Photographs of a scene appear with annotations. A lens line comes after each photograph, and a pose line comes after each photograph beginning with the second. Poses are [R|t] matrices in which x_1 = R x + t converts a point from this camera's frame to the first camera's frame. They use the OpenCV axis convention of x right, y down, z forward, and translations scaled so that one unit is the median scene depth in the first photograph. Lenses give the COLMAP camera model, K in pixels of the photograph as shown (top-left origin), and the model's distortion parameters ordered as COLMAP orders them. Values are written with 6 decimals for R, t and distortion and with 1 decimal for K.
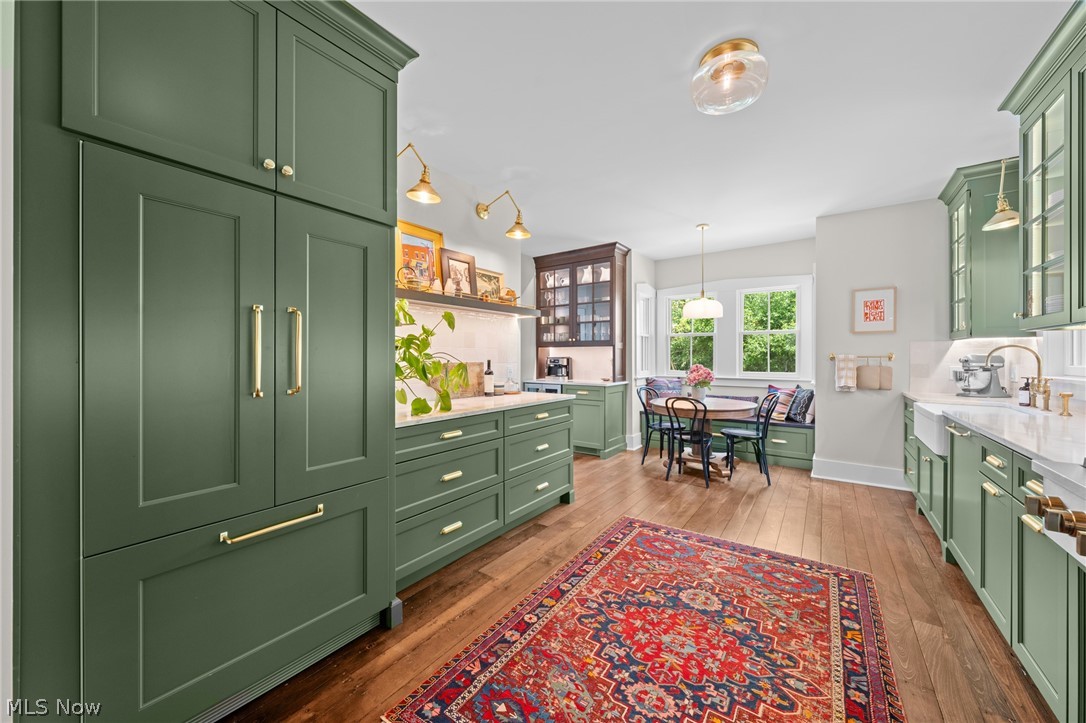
lens RADIAL K [[393.8, 0, 546.2], [0, 393.8, 358.4], [0, 0, 1]] dist [-0.002658, -0.000281]
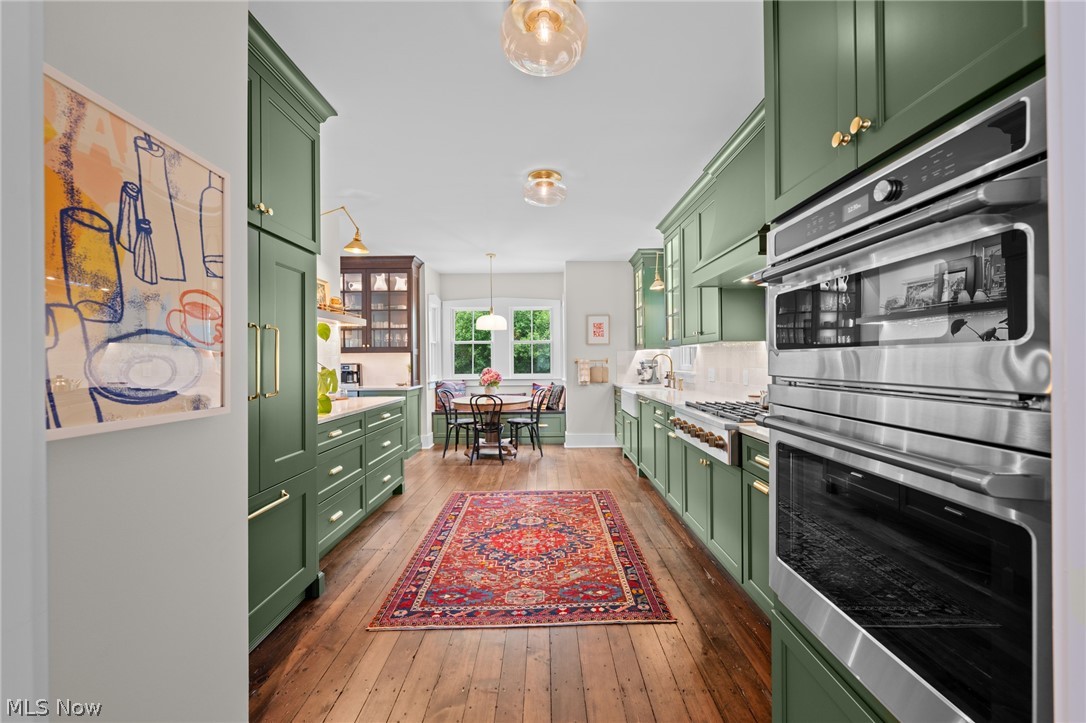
lens RADIAL K [[429.8, 0, 545.6], [0, 429.8, 359.2], [0, 0, 1]] dist [0.001389, -0.000187]
pose [[0.813937, -0.005777, 0.580924, -0.476363], [0.011168, 0.999921, -0.005704, -0.005029], [-0.580846, 0.011131, 0.813937, -0.361991]]
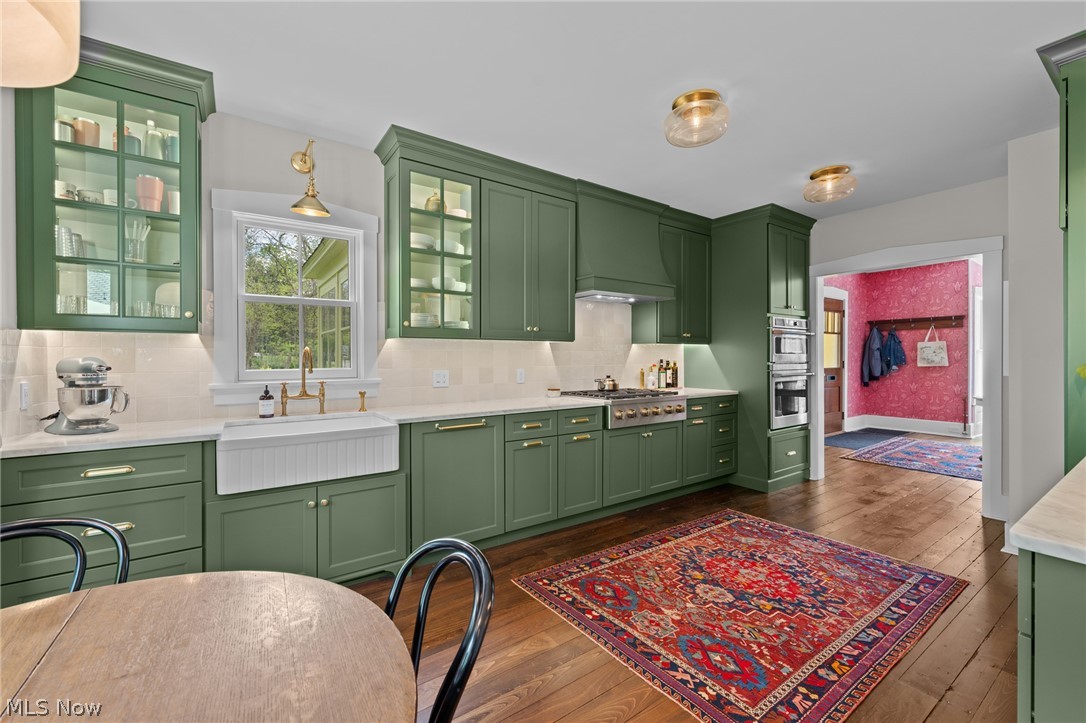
lens RADIAL K [[448.3, 0, 543.4], [0, 448.3, 358.3], [0, 0, 1]] dist [-0.000895, 0.000292]
pose [[-0.940621, -0.000245, 0.339458, 0.373347], [0.003458, 0.999941, 0.010304, -0.020573], [-0.339440, 0.010866, -0.940565, 2.043714]]
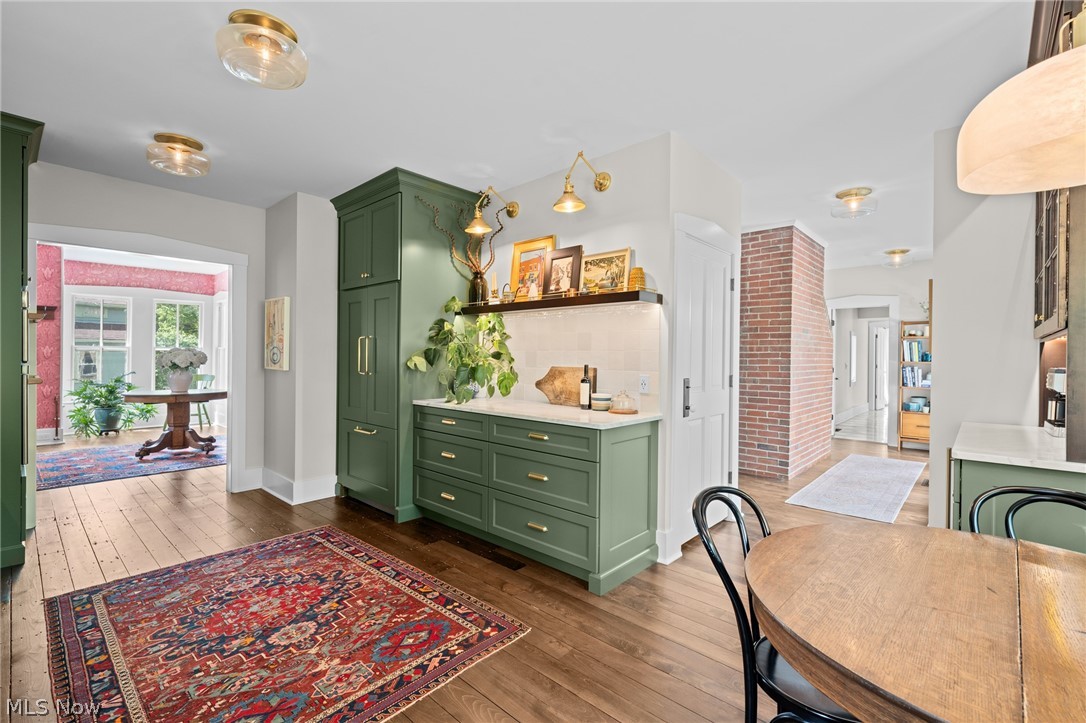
lens RADIAL K [[481.0, 0, 550.1], [0, 481.0, 362.0], [0, 0, 1]] dist [-0.002270, 0.000666]
pose [[-0.110074, 0.011043, -0.993862, 1.266641], [-0.015805, 0.999792, 0.012859, -0.021470], [0.993798, 0.017124, -0.109876, 1.522665]]
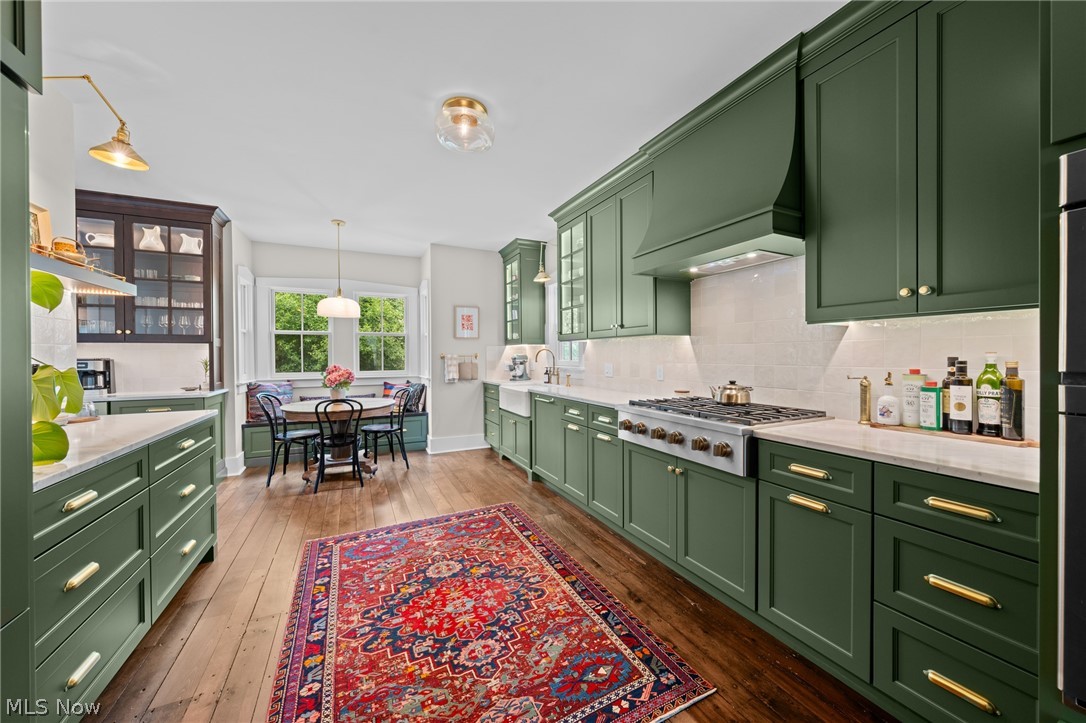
lens RADIAL K [[393.8, 0, 545.4], [0, 393.8, 358.8], [0, 0, 1]] dist [-0.002658, -0.000281]
pose [[0.477716, -0.009223, 0.878466, -0.418833], [0.008700, 0.999946, 0.005767, -0.000354], [-0.878471, 0.004887, 0.477770, 0.175220]]
